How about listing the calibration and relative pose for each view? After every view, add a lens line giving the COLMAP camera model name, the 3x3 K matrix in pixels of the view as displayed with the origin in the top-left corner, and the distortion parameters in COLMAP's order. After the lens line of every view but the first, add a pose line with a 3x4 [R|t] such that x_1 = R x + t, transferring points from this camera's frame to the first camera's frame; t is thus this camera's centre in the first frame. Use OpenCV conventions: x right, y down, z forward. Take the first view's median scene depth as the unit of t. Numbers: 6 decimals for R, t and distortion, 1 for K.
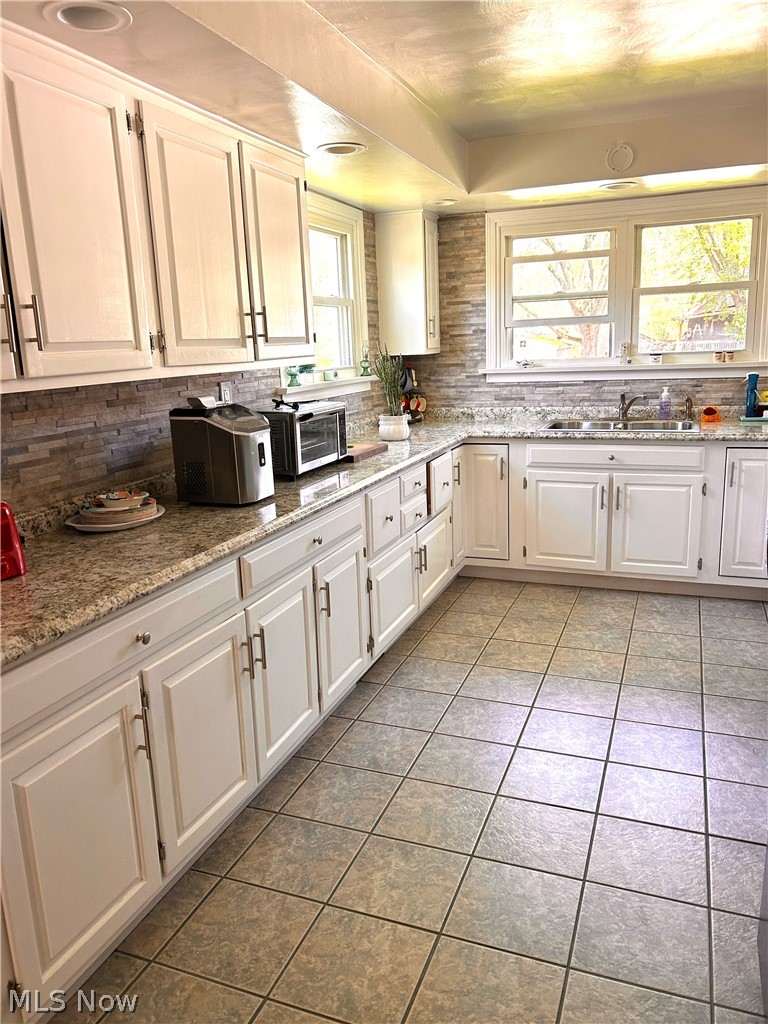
lens RADIAL K [[778.1, 0, 384.0], [0, 778.1, 512.0], [0, 0, 1]] dist [0.055045, -0.053227]
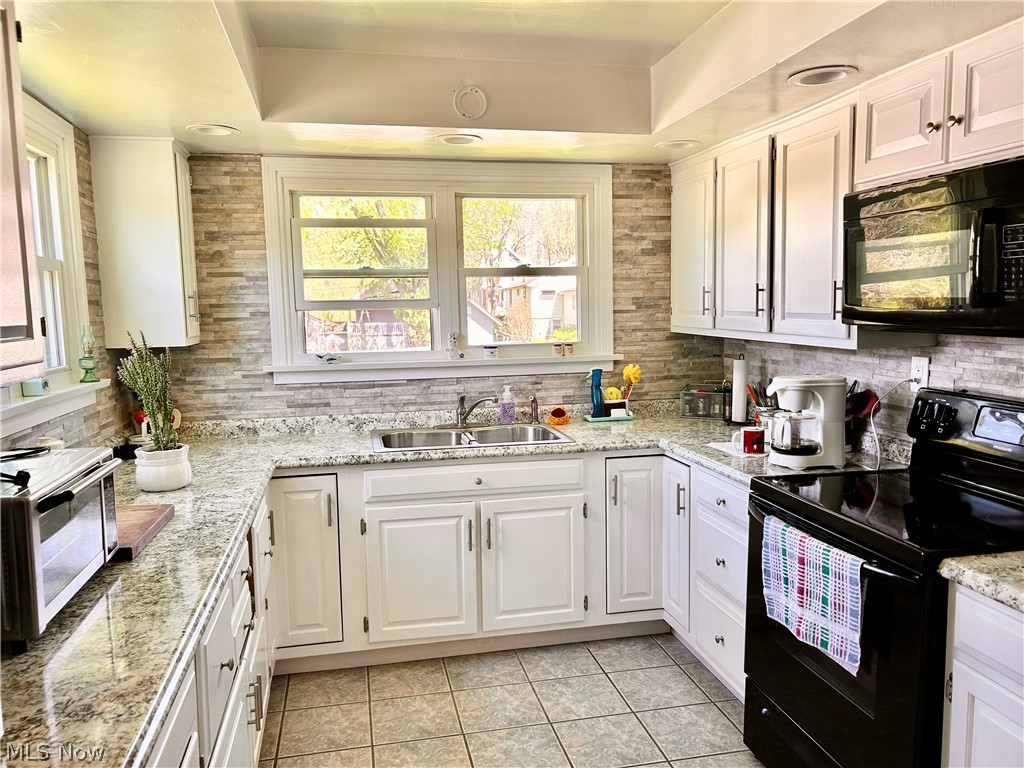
lens RADIAL K [[778.1, 0, 512.0], [0, 778.1, 384.0], [0, 0, 1]] dist [0.055045, -0.053227]
pose [[0.838891, -0.032218, 0.543346, -0.081662], [0.105727, 0.988879, -0.104599, -0.072919], [-0.533933, 0.145194, 0.832967, 0.306251]]
